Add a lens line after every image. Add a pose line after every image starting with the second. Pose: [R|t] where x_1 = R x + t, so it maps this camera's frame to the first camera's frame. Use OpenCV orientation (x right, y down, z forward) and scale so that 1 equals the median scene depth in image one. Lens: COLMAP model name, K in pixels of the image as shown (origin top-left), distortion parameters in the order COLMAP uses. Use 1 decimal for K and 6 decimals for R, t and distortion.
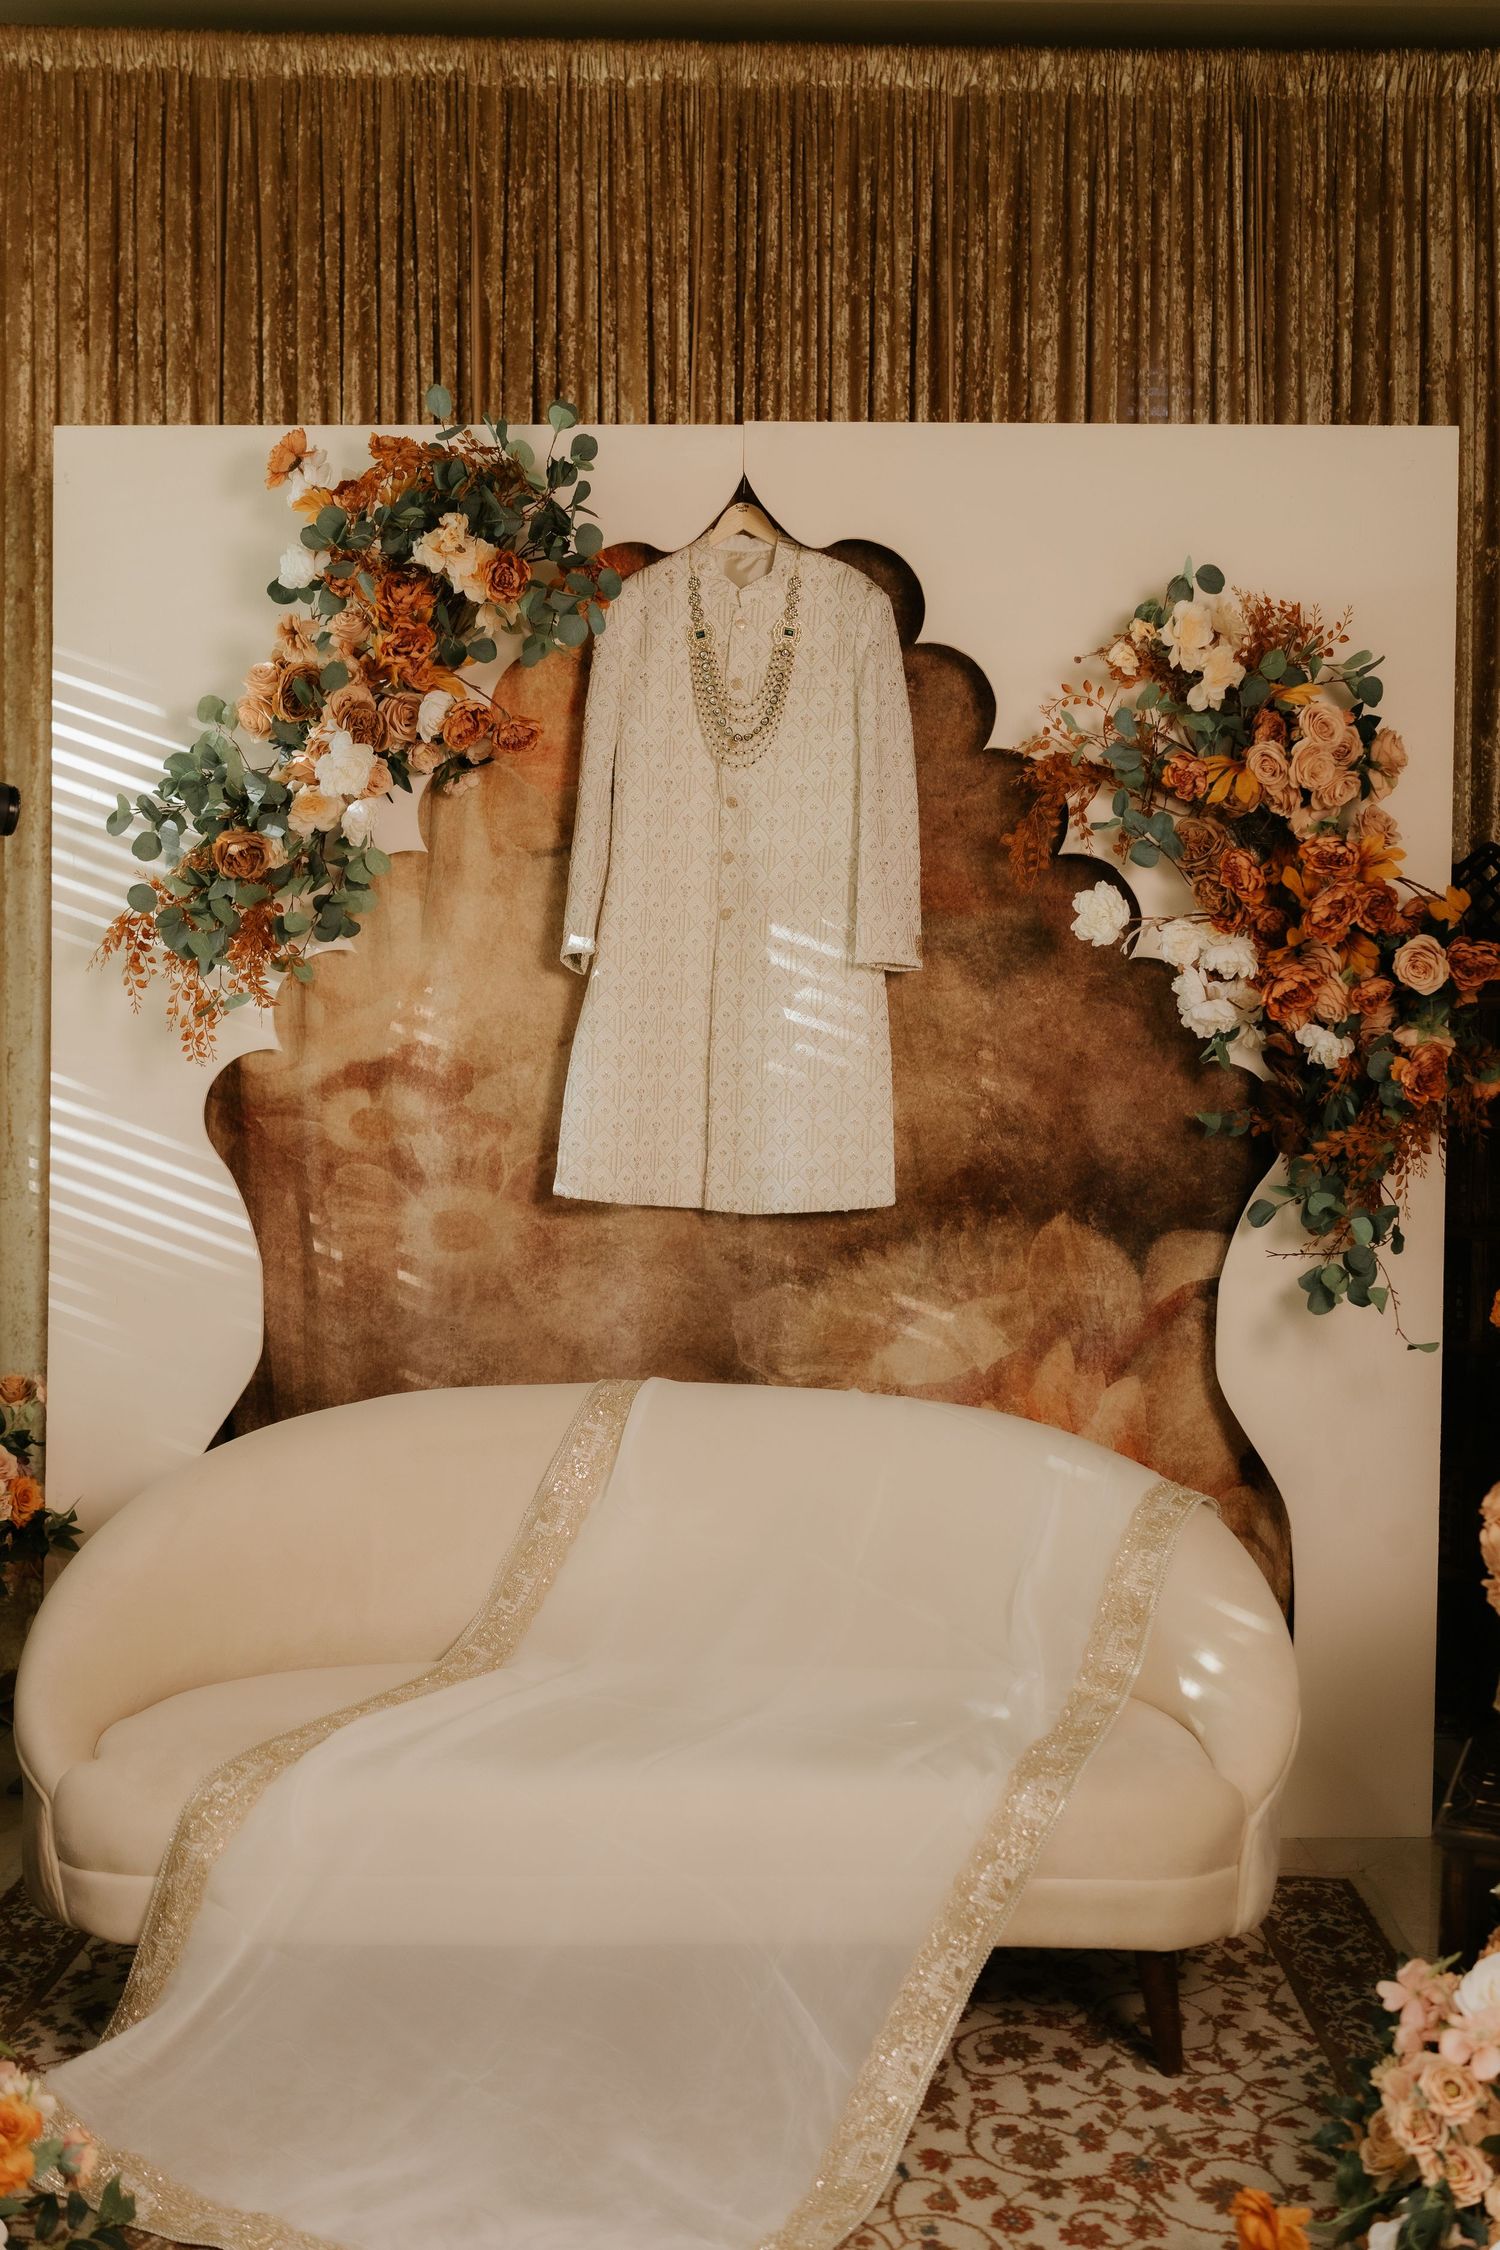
lens RADIAL K [[2301.1, 0, 723.2], [0, 2301.1, 1120.0], [0, 0, 1]] dist [-0.009491, 0.000000]
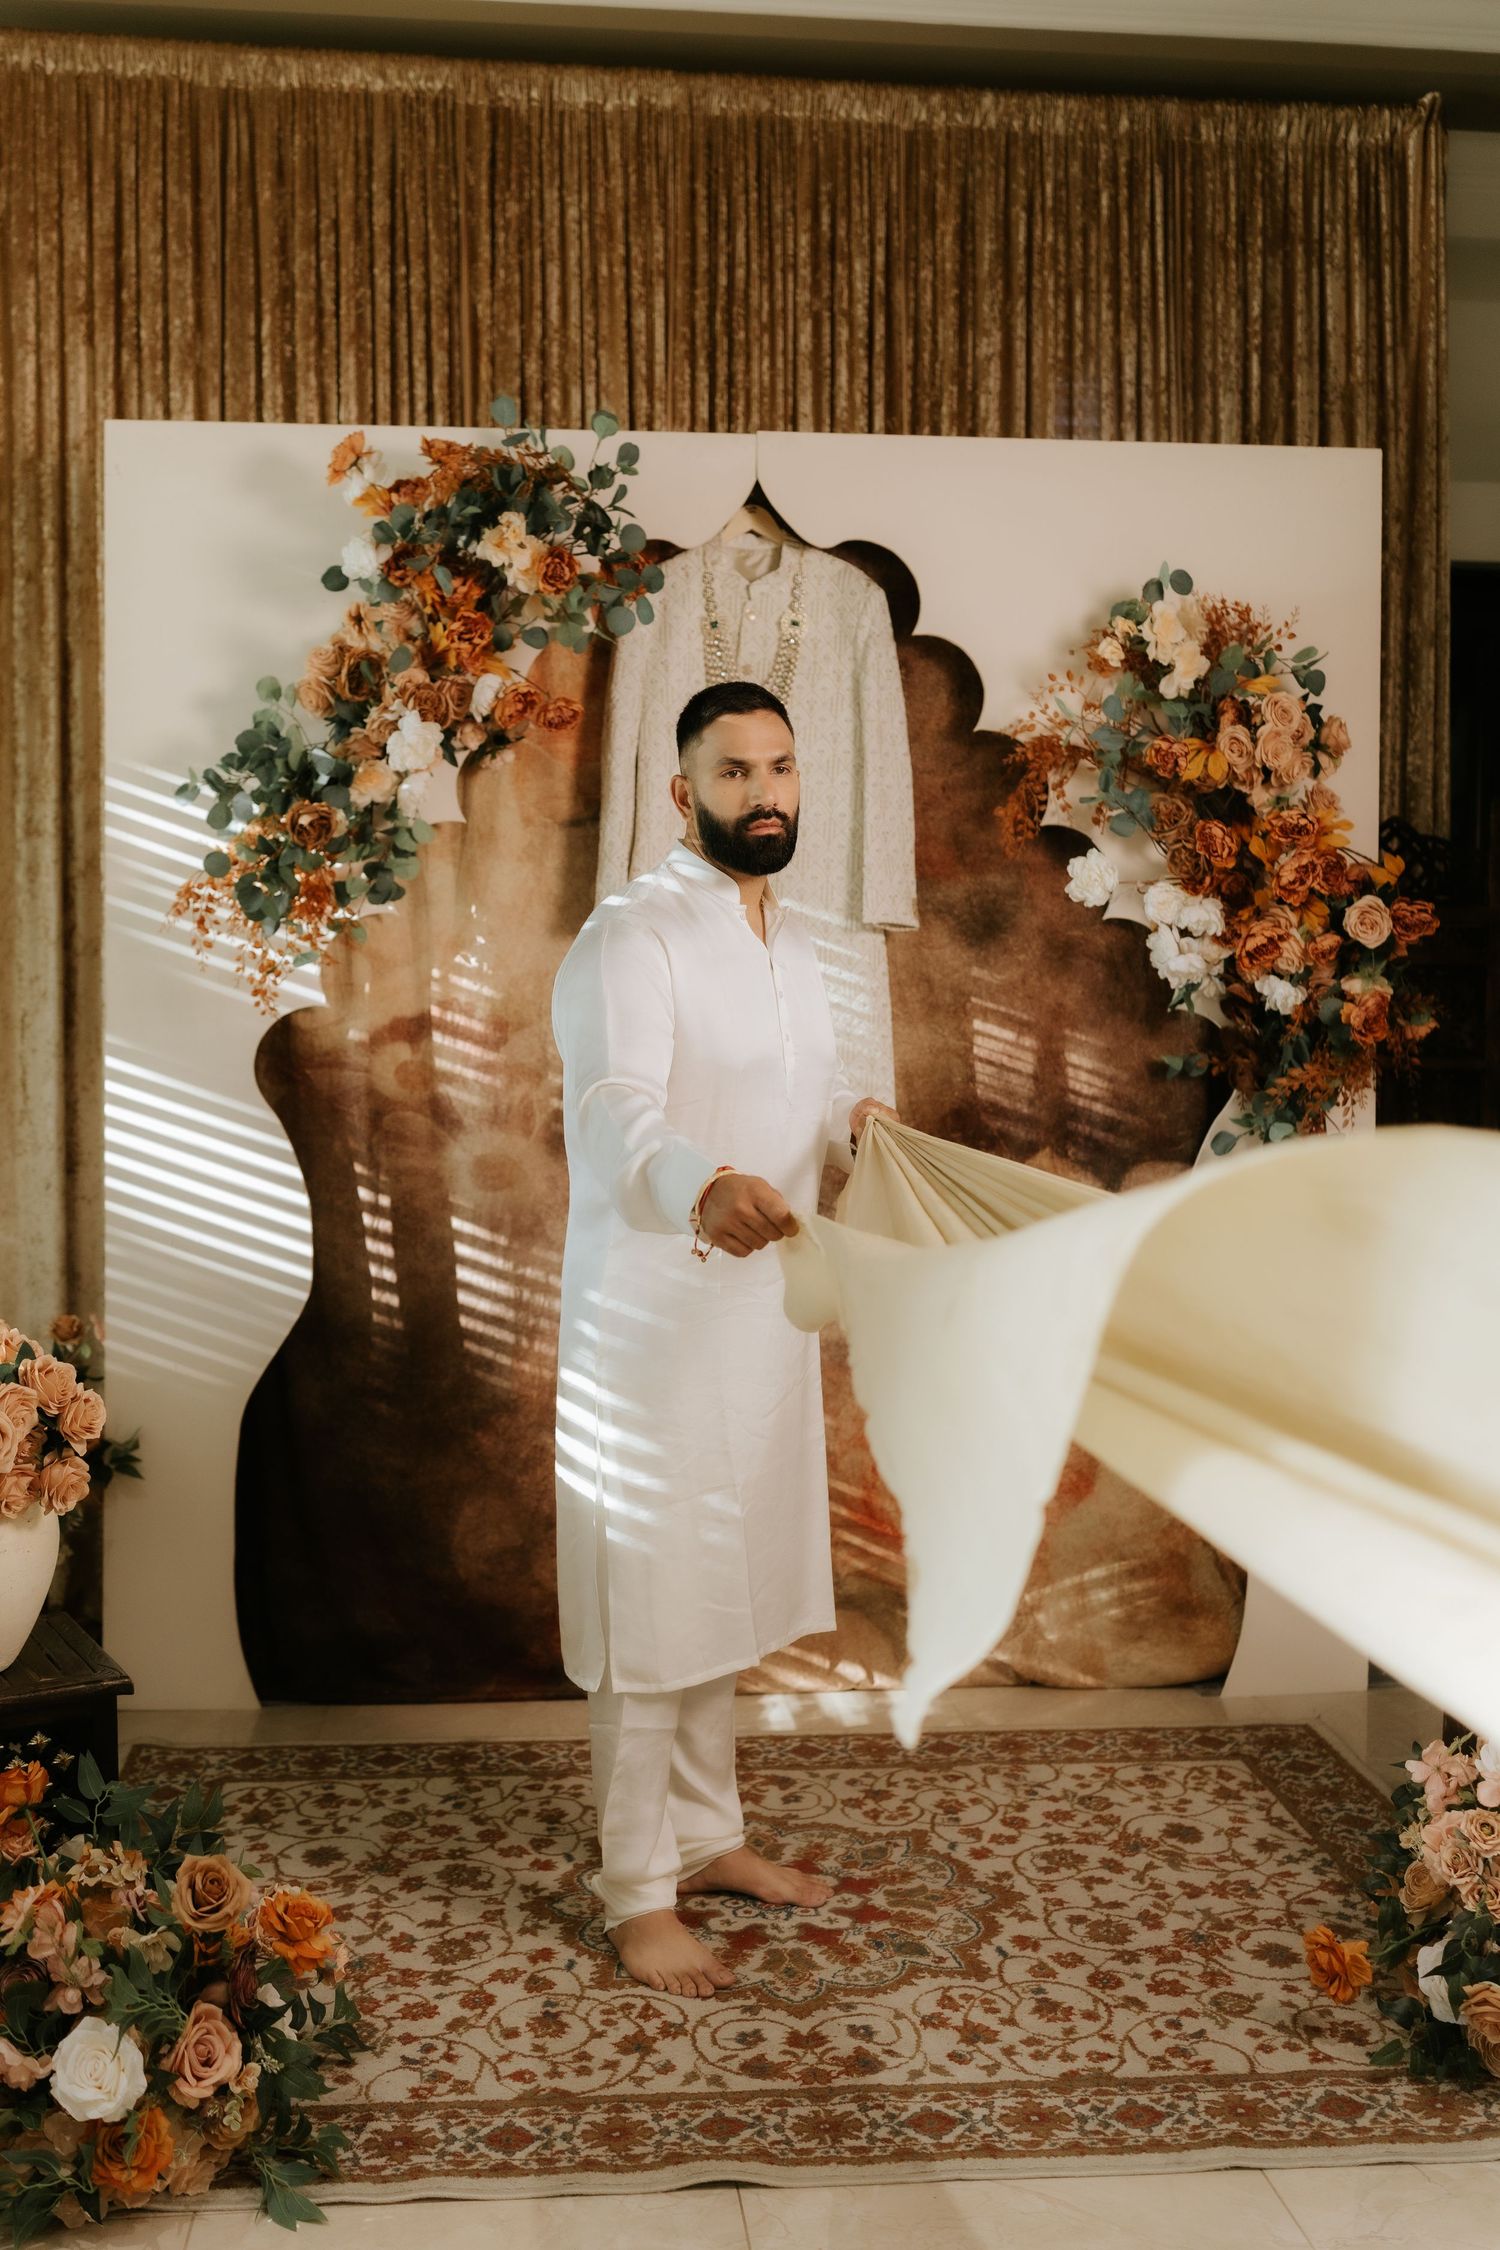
lens RADIAL K [[2301.1, 0, 796.8], [0, 2301.1, 1115.1], [0, 0, 1]] dist [-0.009491, 0.000000]
pose [[0.992760, -0.012888, 0.119419, -0.104580], [0.012042, 0.999897, 0.007804, 0.014694], [-0.119507, -0.006310, 0.992813, -0.094608]]
